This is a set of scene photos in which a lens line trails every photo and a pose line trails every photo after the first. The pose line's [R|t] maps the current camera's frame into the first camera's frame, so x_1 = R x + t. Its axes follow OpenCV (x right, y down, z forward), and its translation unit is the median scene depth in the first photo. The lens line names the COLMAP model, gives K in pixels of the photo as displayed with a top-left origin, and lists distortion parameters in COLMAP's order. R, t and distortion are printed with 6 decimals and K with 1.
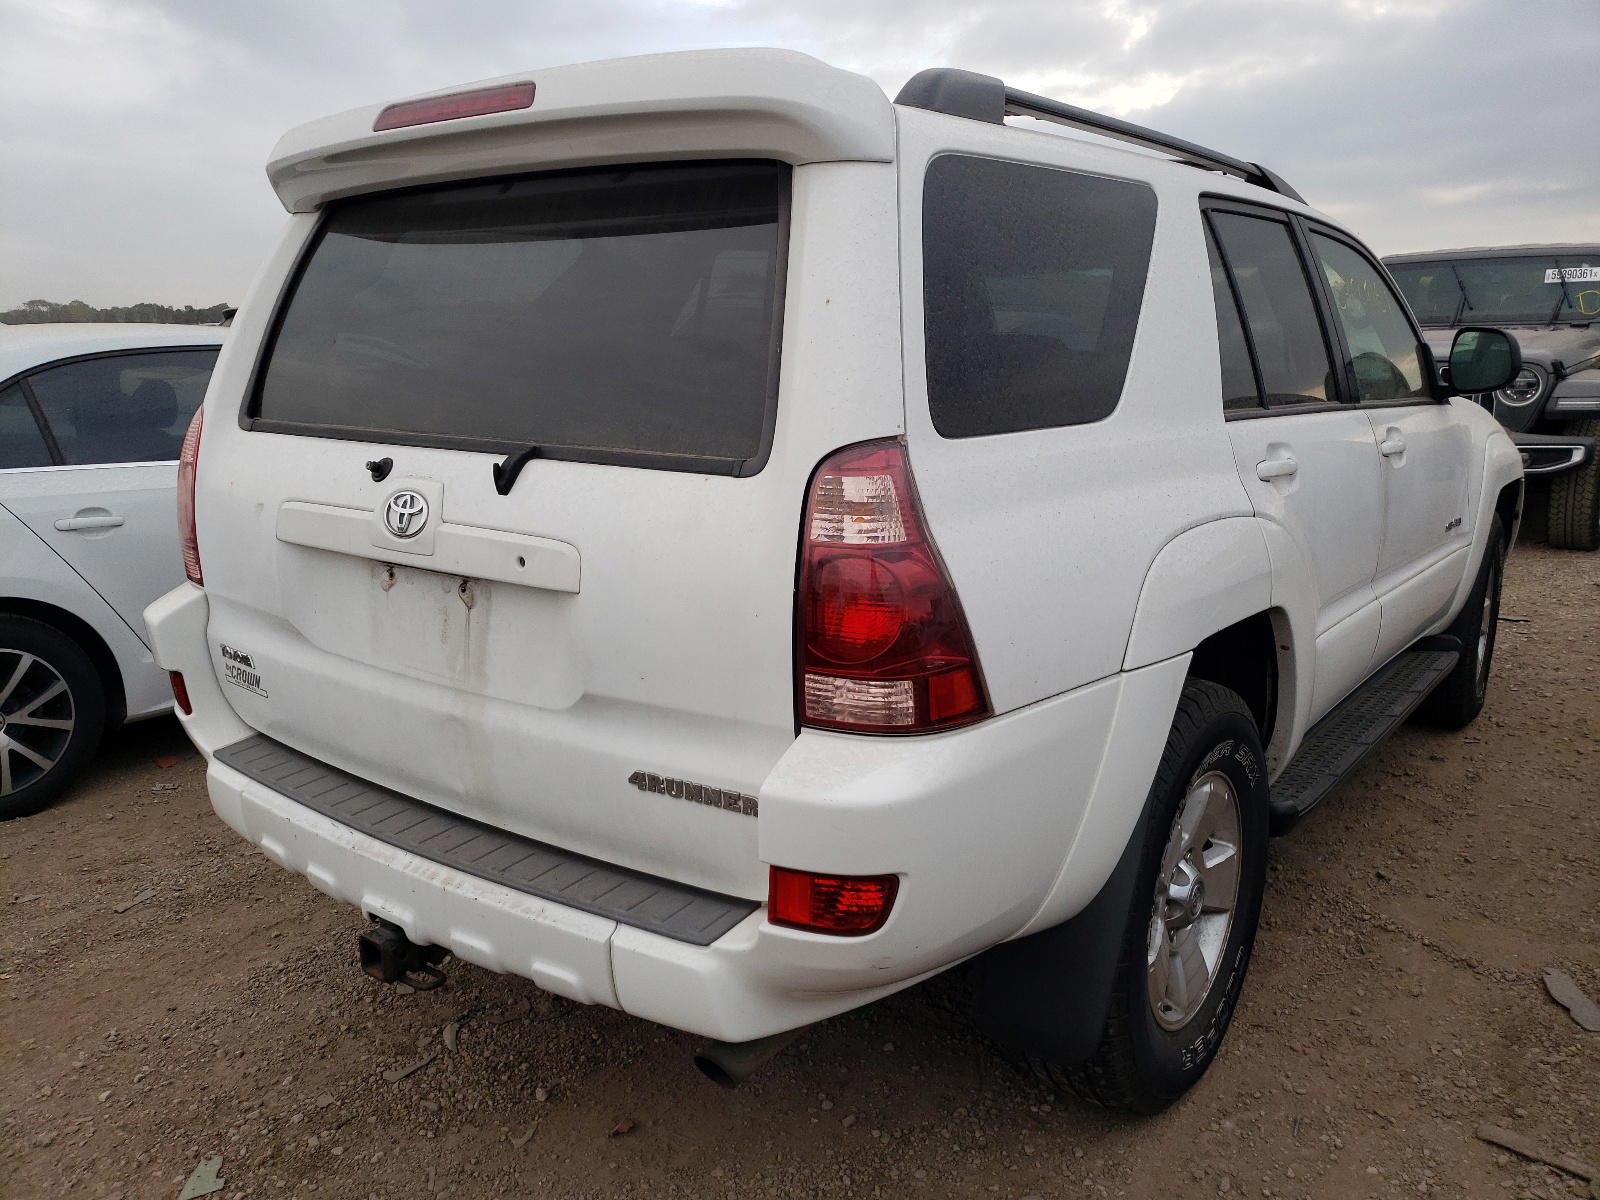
lens RADIAL K [[1238.7, 0, 800.2], [0, 1238.7, 580.2], [0, 0, 1]] dist [0.024866, 0.000228]
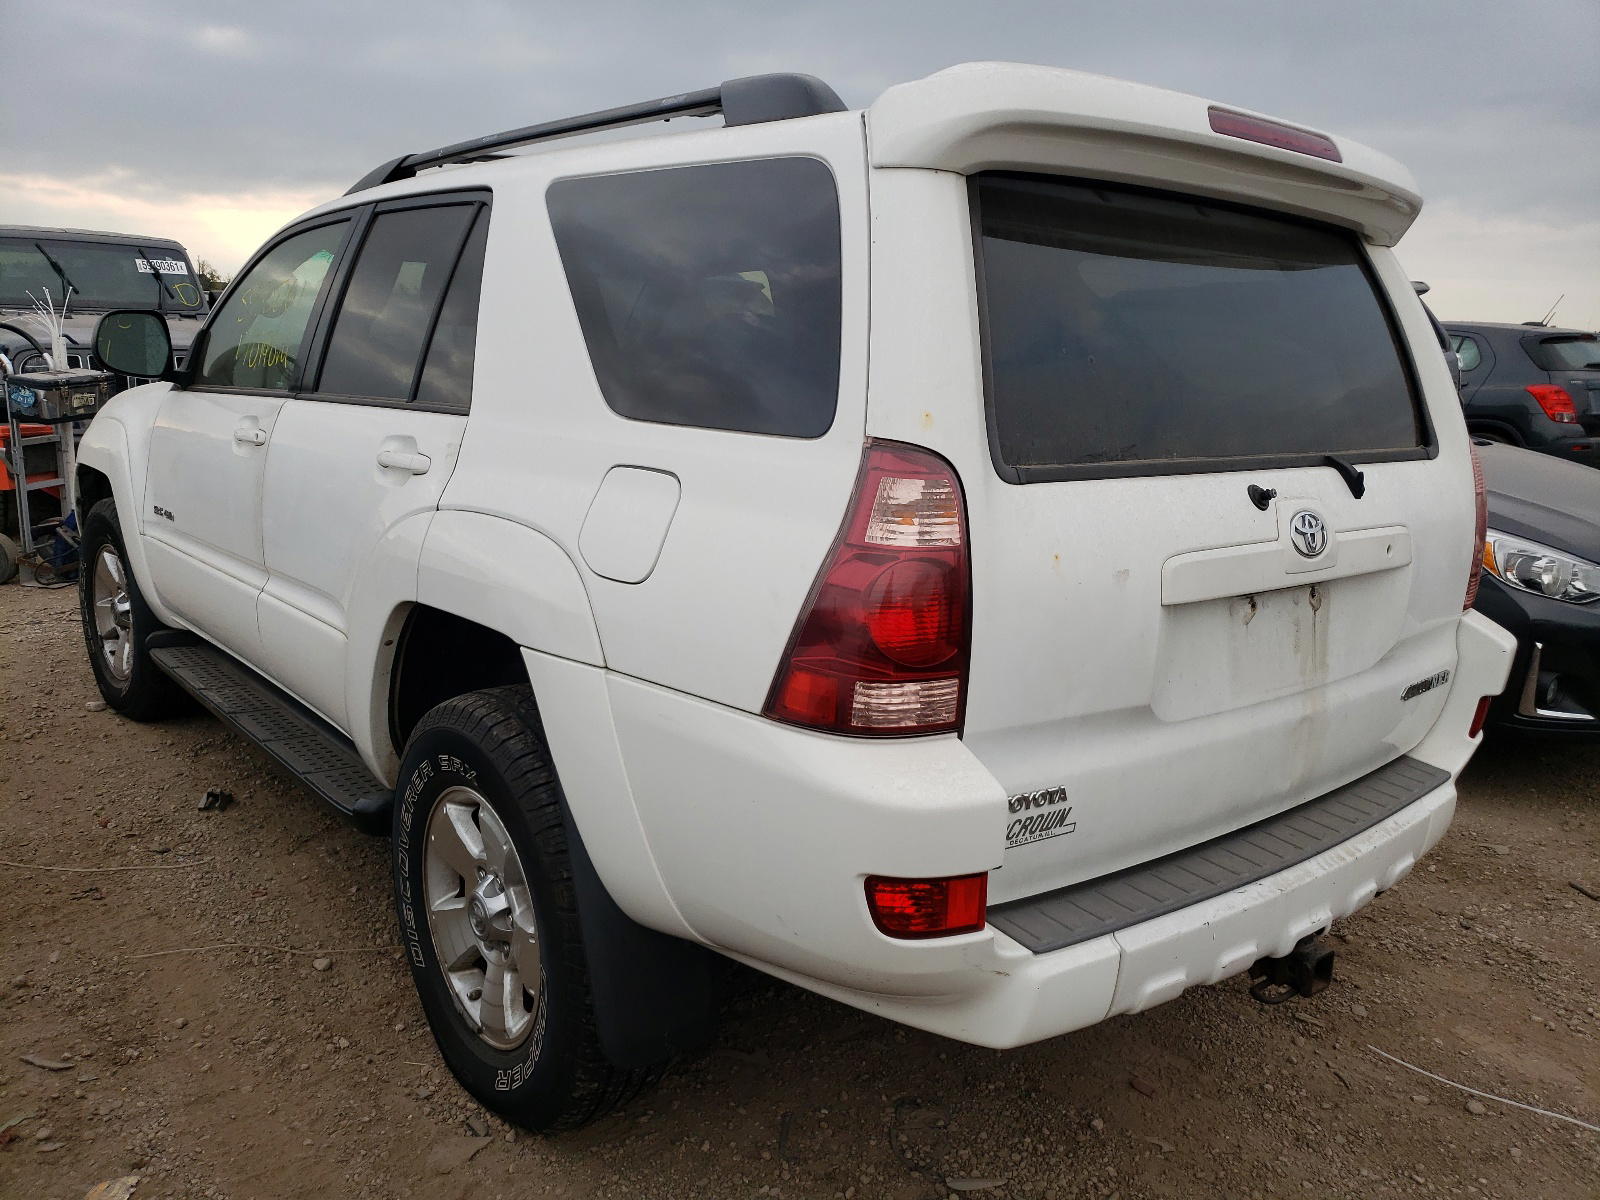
lens RADIAL K [[1304.2, 0, 800.0], [0, 1304.2, 600.0], [0, 0, 1]] dist [-0.003202, -0.000265]
pose [[0.205920, -0.178033, 0.962238, -1.371546], [0.154343, 0.976912, 0.147719, -0.211642], [-0.966320, 0.118097, 0.228644, 1.107943]]
